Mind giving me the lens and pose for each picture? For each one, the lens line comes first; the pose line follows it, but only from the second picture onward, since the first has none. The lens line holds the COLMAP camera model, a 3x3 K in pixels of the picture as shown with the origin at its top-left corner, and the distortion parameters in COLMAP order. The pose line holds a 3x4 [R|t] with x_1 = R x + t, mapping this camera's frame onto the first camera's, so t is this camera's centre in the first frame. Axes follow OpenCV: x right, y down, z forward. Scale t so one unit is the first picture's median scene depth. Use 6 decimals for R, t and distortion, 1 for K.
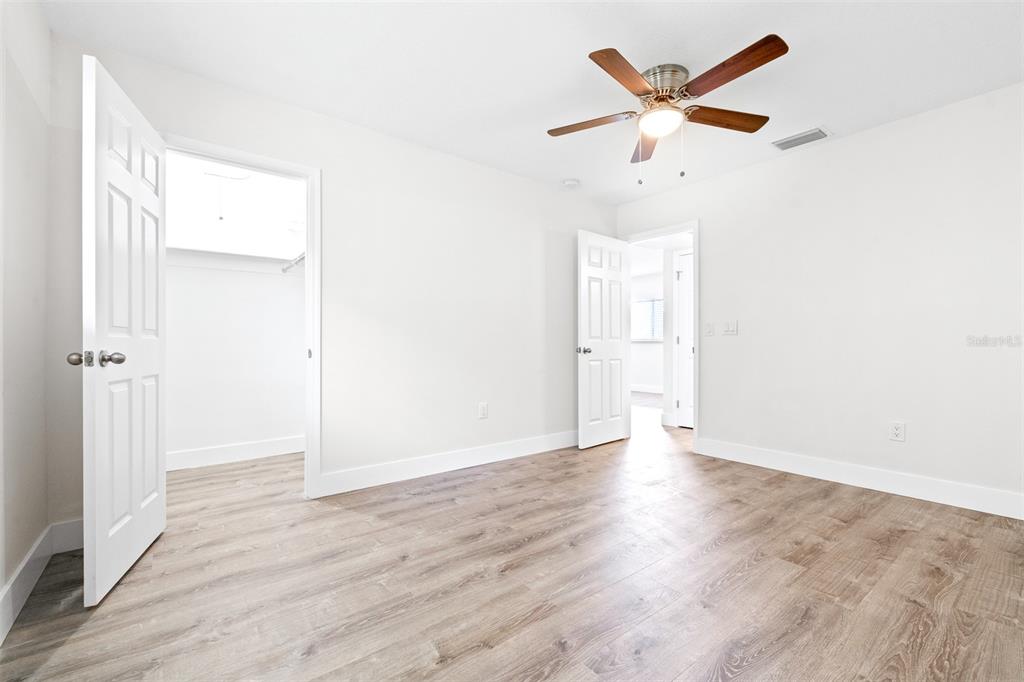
lens RADIAL K [[439.4, 0, 515.2], [0, 439.4, 342.8], [0, 0, 1]] dist [0.002018, -0.000276]
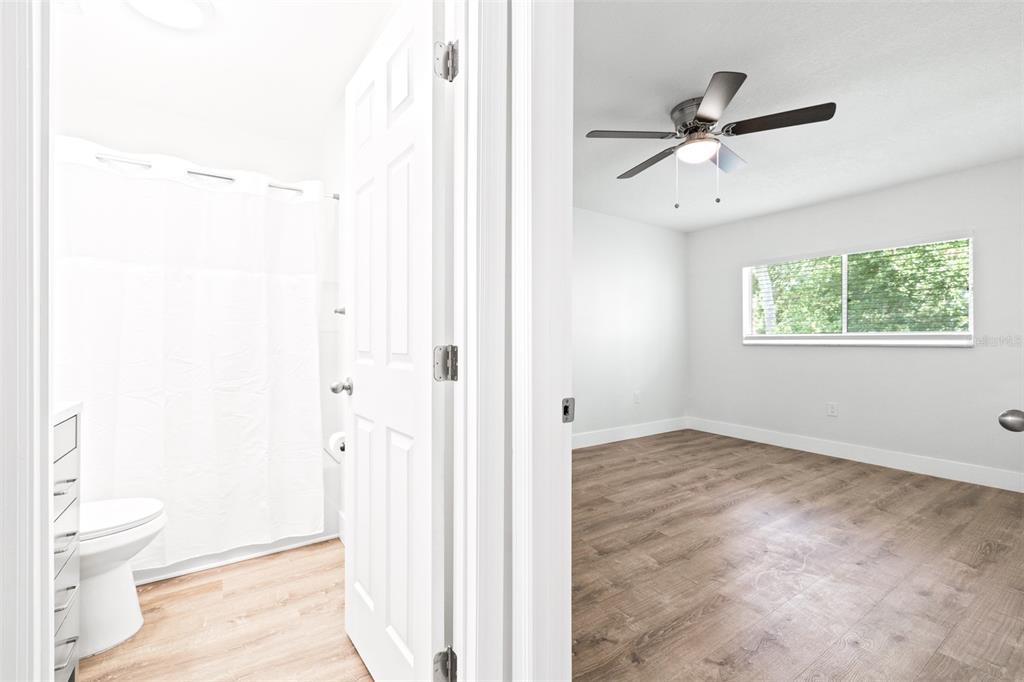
lens RADIAL K [[439.4, 0, 507.9], [0, 439.4, 341.5], [0, 0, 1]] dist [0.002018, -0.000276]
pose [[-0.996593, -0.003777, 0.082393, 0.698980], [-0.004121, 0.999983, -0.004006, -0.040066], [-0.082376, -0.004331, -0.996592, 2.092700]]
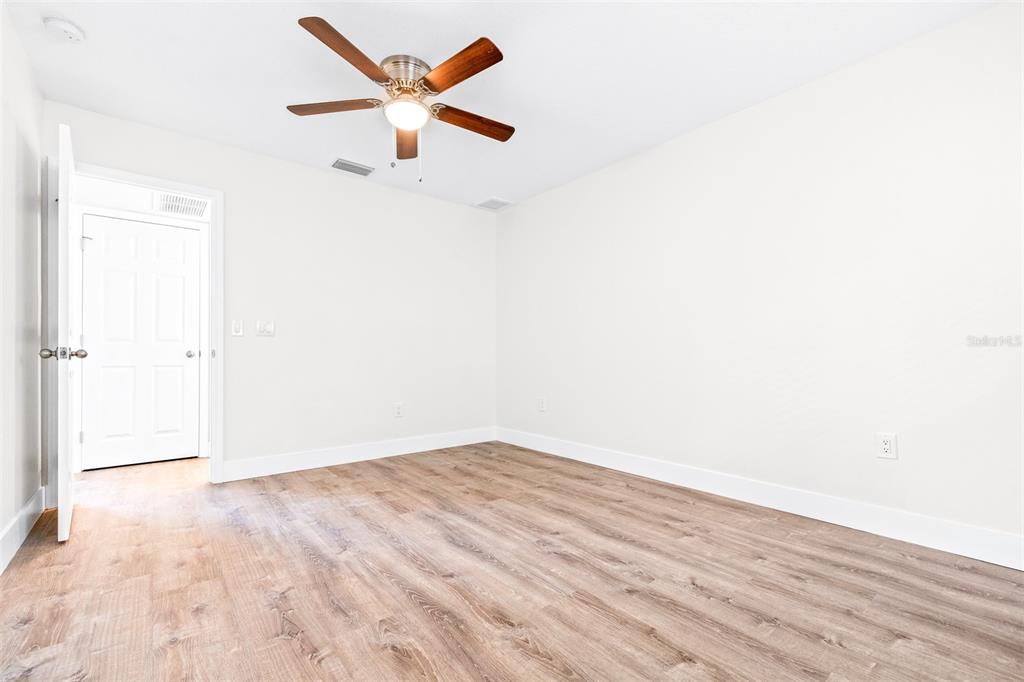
lens RADIAL K [[439.4, 0, 507.6], [0, 439.4, 351.4], [0, 0, 1]] dist [0.002018, -0.000276]
pose [[-0.006445, 0.007114, 0.999954, -0.641362], [-0.005745, 0.999958, -0.007151, 0.025269], [-0.999963, -0.005791, -0.006404, 0.790026]]
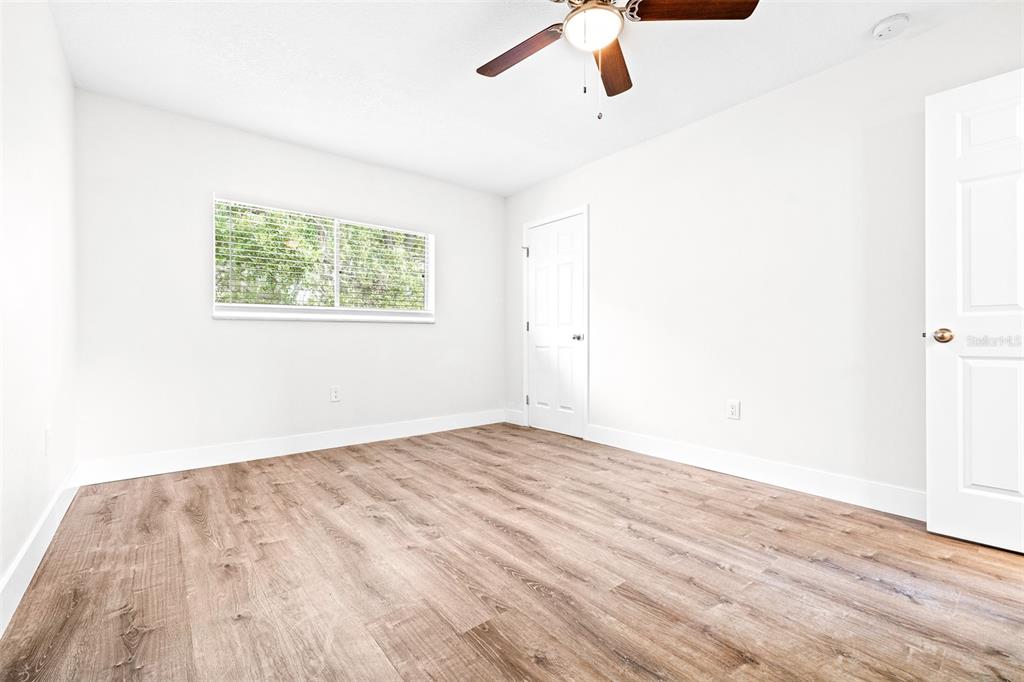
lens RADIAL K [[439.4, 0, 511.5], [0, 439.4, 341.7], [0, 0, 1]] dist [0.002018, -0.000276]
pose [[0.011257, 0.011601, -0.999869, 1.091939], [0.006866, 0.999908, 0.011679, 0.021334], [0.999913, -0.006997, 0.011177, 0.854668]]
